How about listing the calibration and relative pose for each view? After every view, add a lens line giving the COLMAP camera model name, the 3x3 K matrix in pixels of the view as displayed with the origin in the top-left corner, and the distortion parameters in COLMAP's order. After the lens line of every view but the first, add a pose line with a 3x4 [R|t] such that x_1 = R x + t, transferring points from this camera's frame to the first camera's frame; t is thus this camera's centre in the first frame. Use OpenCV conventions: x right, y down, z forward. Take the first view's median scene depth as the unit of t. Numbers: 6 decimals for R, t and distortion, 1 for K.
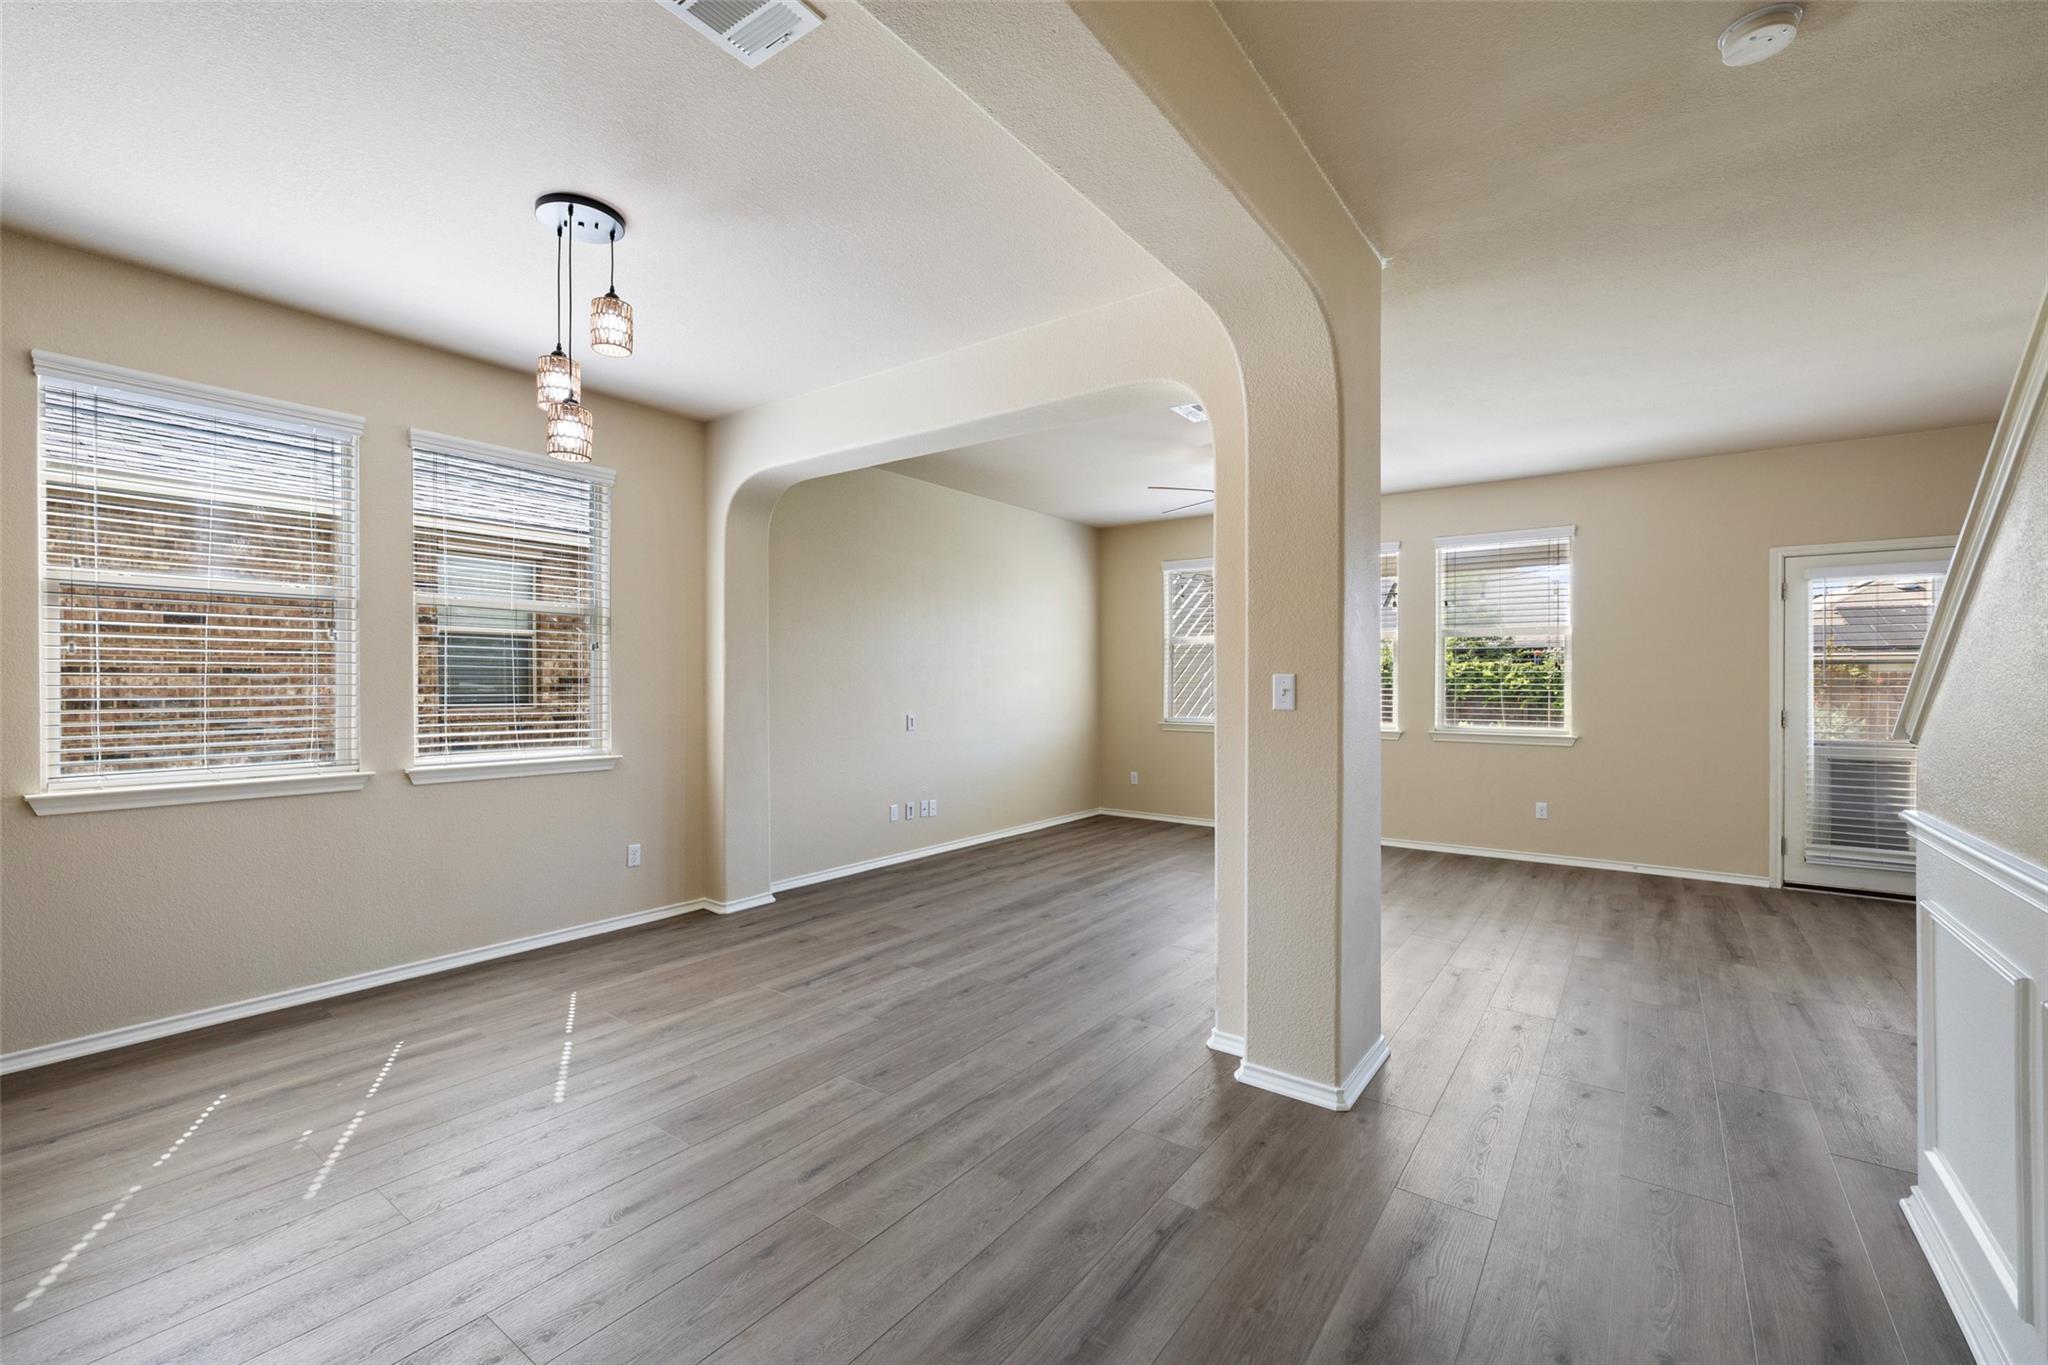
lens RADIAL K [[873.7, 0, 1030.0], [0, 873.7, 679.0], [0, 0, 1]] dist [0.001934, -0.000180]
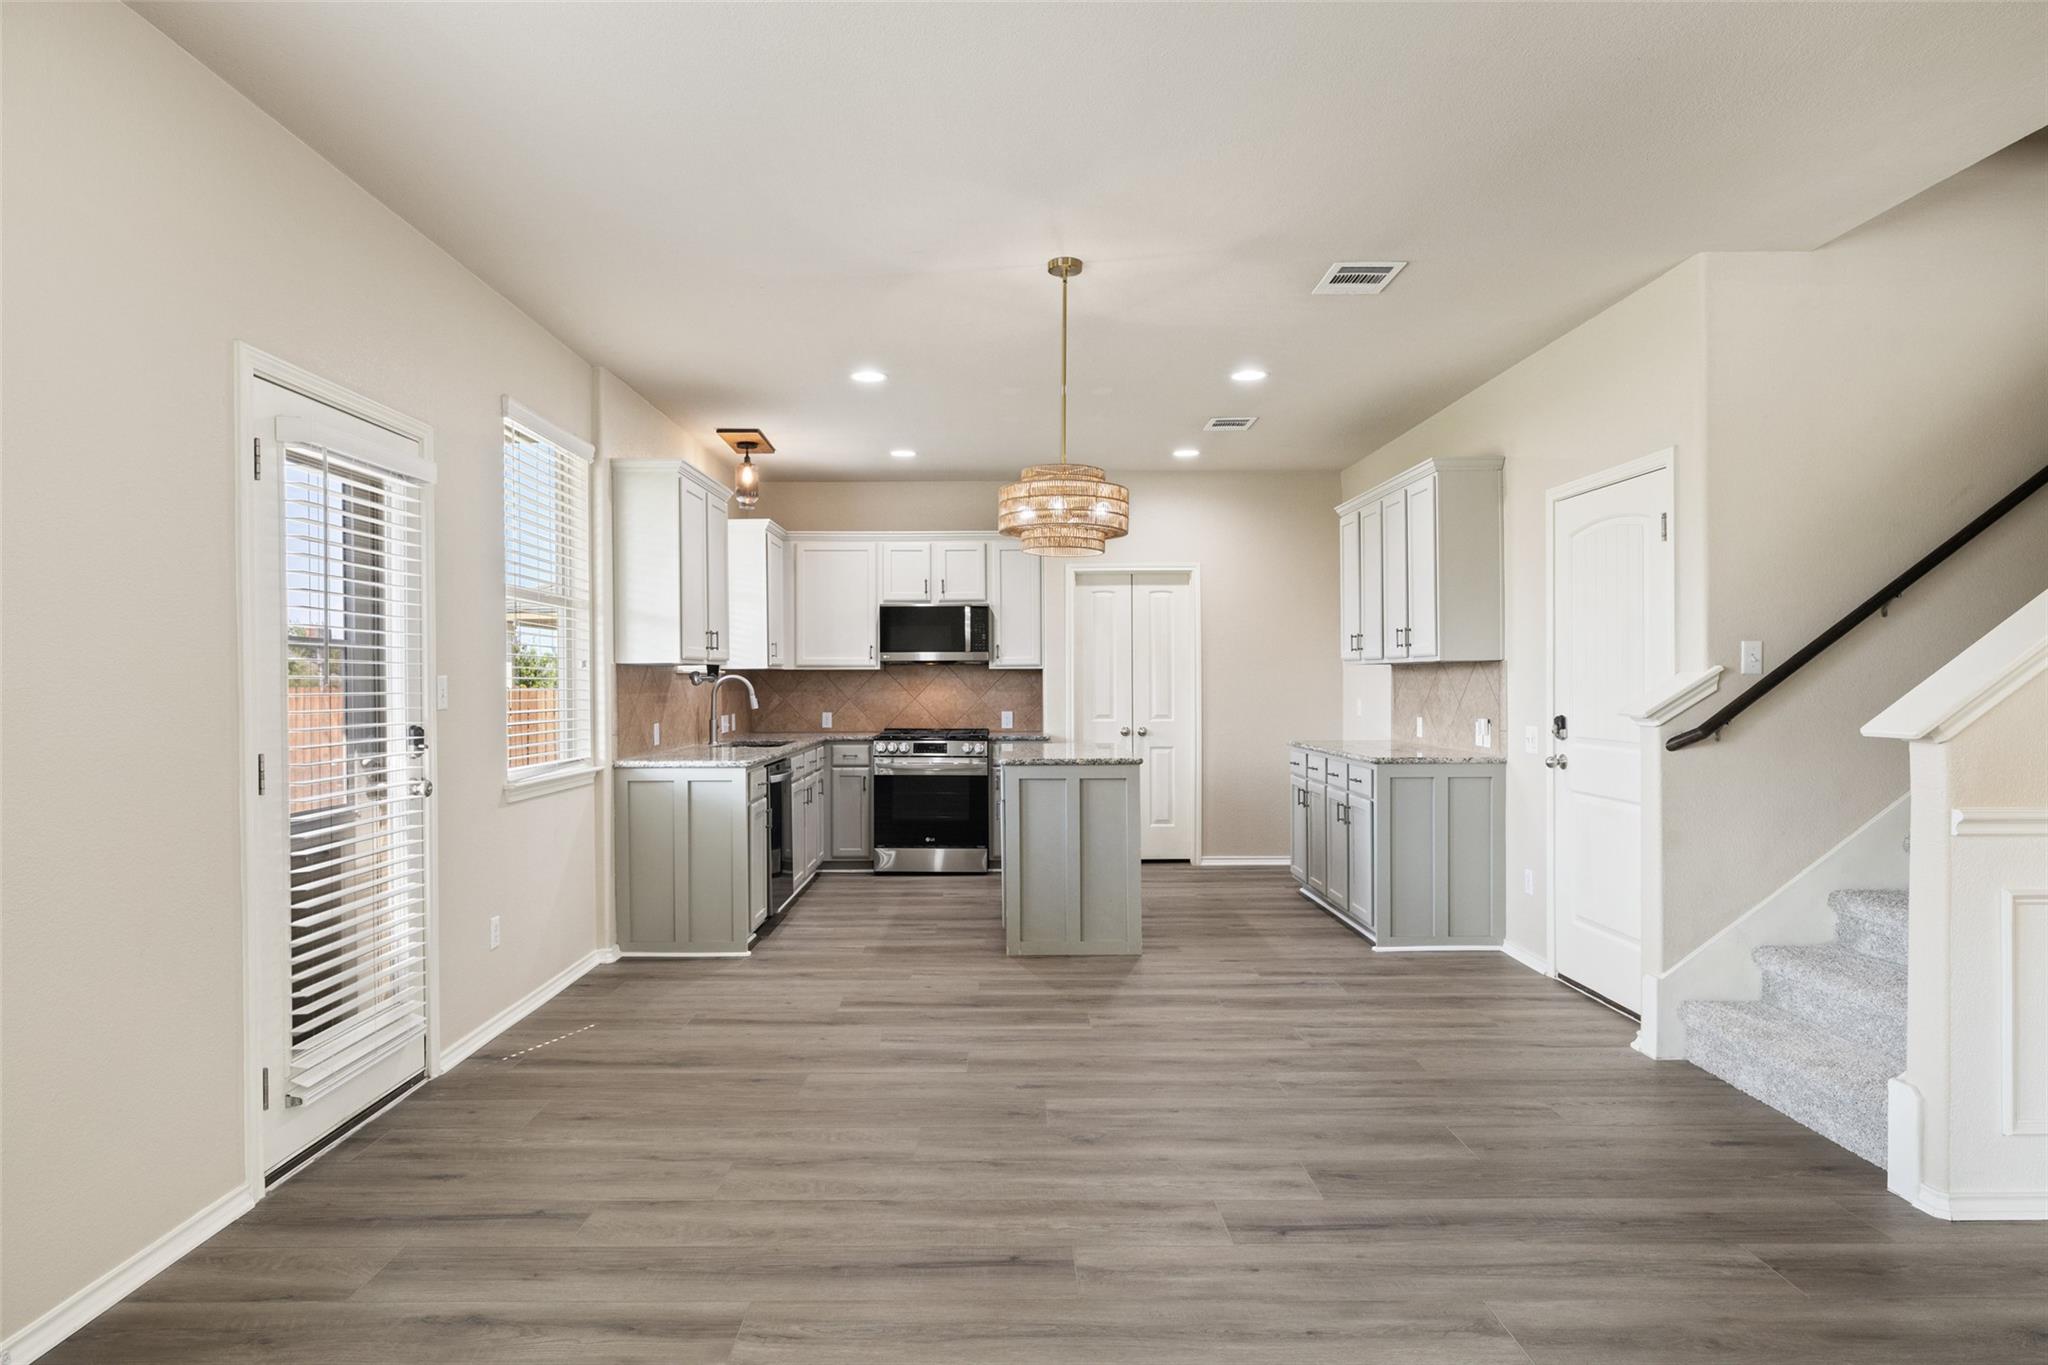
lens RADIAL K [[1134.5, 0, 994.1], [0, 1134.5, 688.4], [0, 0, 1]] dist [-0.003324, 0.001029]
pose [[-0.584157, -0.006810, 0.811612, 0.326650], [0.002693, 0.999943, 0.010329, 0.003616], [-0.811636, 0.008220, -0.584106, 1.401796]]
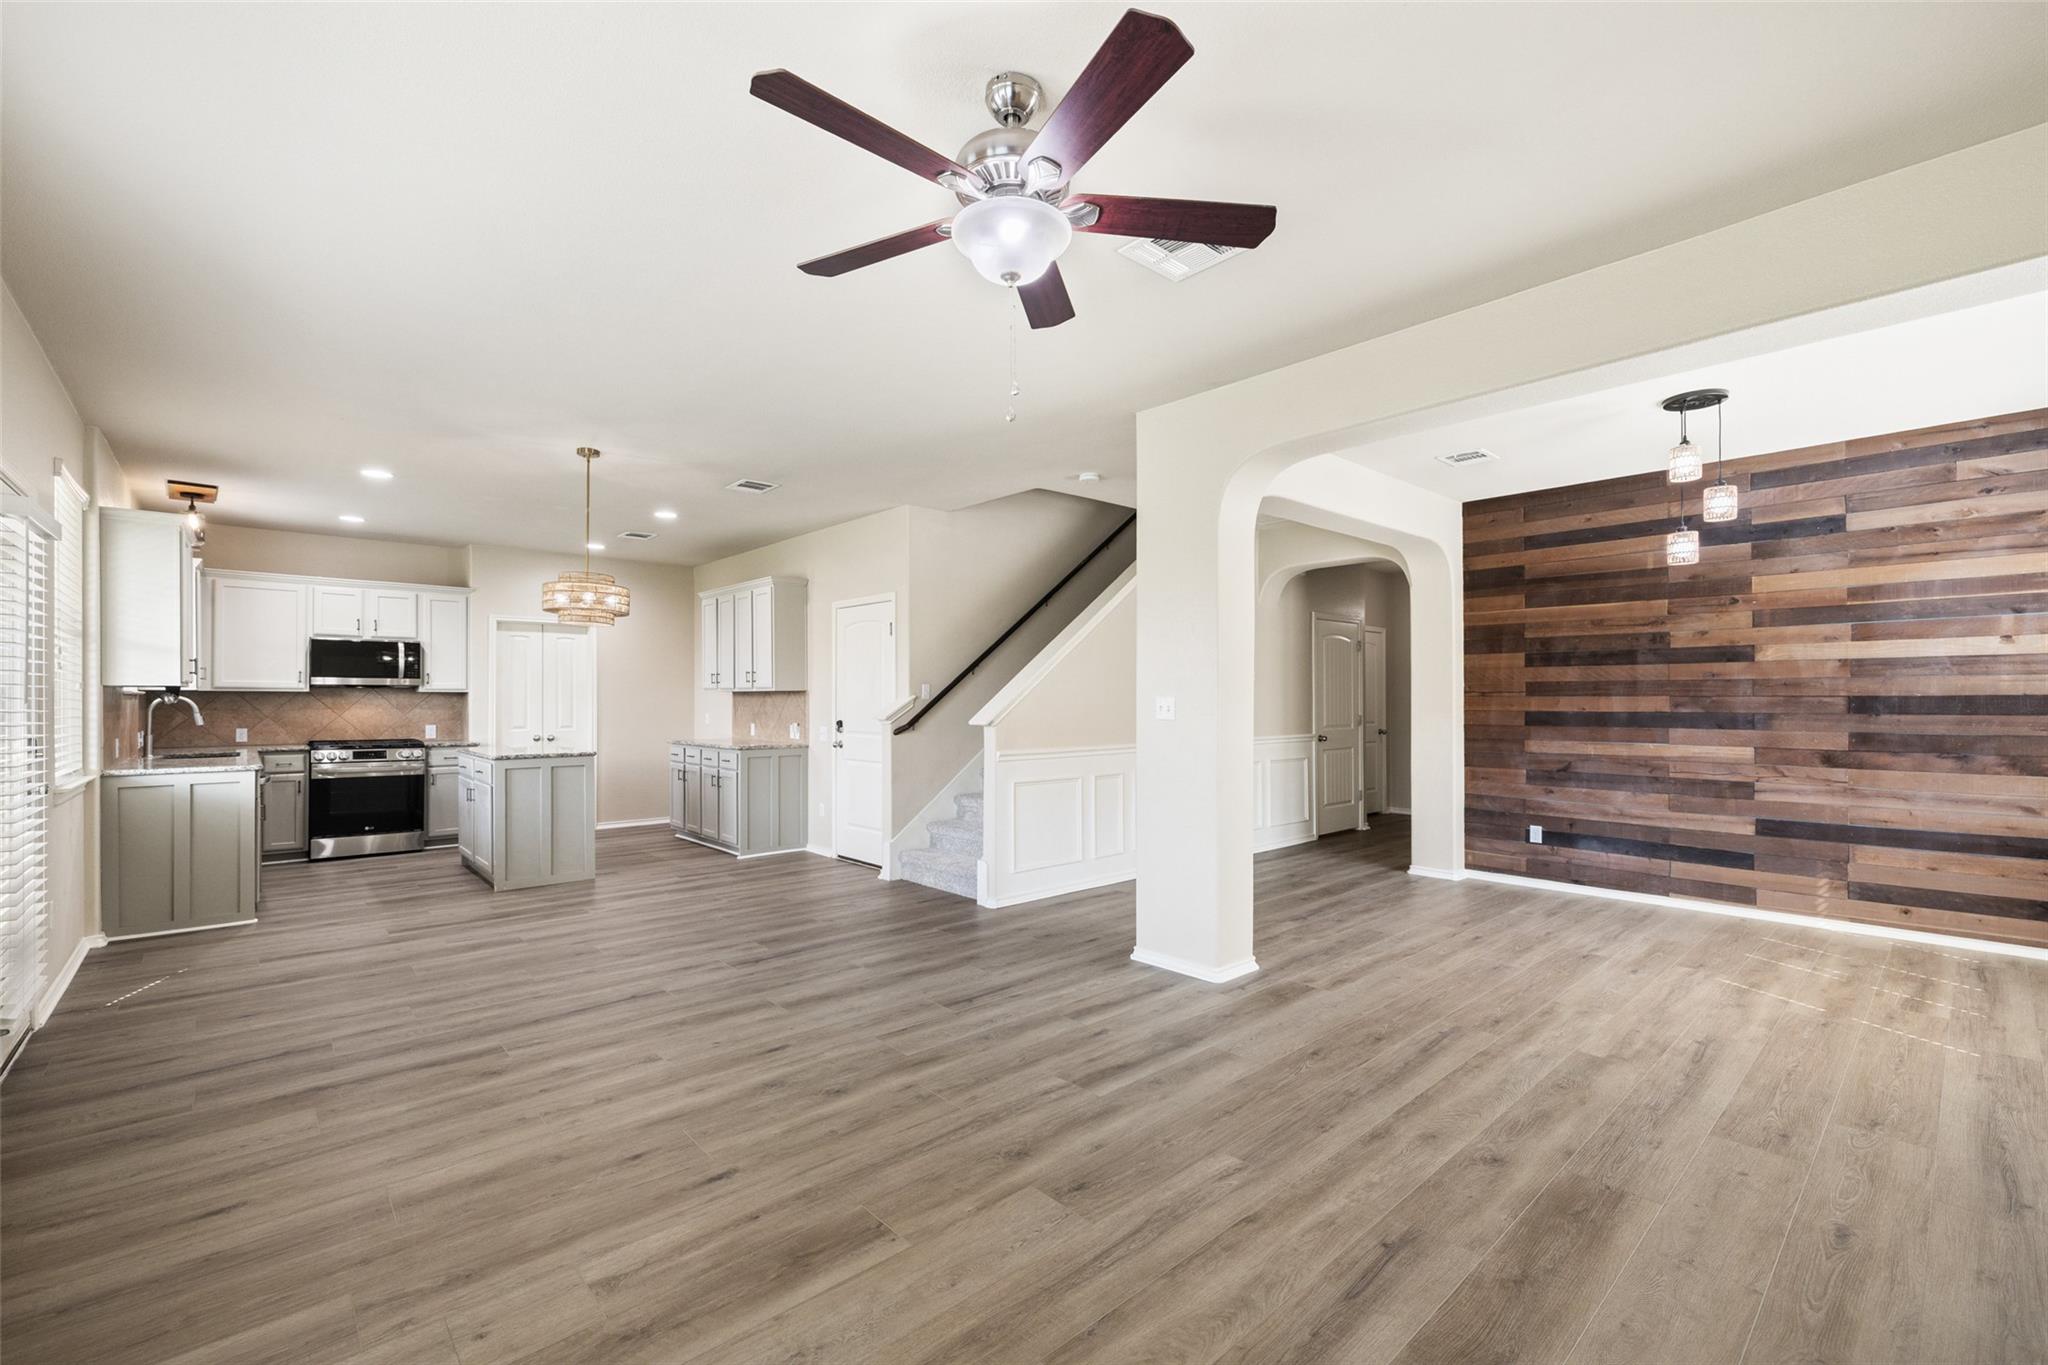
lens RADIAL K [[867.3, 0, 1022.5], [0, 867.3, 698.1], [0, 0, 1]] dist [-0.001196, 0.000190]
pose [[-0.978112, -0.002749, 0.208059, 0.219253], [-0.002920, 0.999996, -0.000513, 0.001149], [-0.208057, -0.001109, -0.978116, 1.861994]]
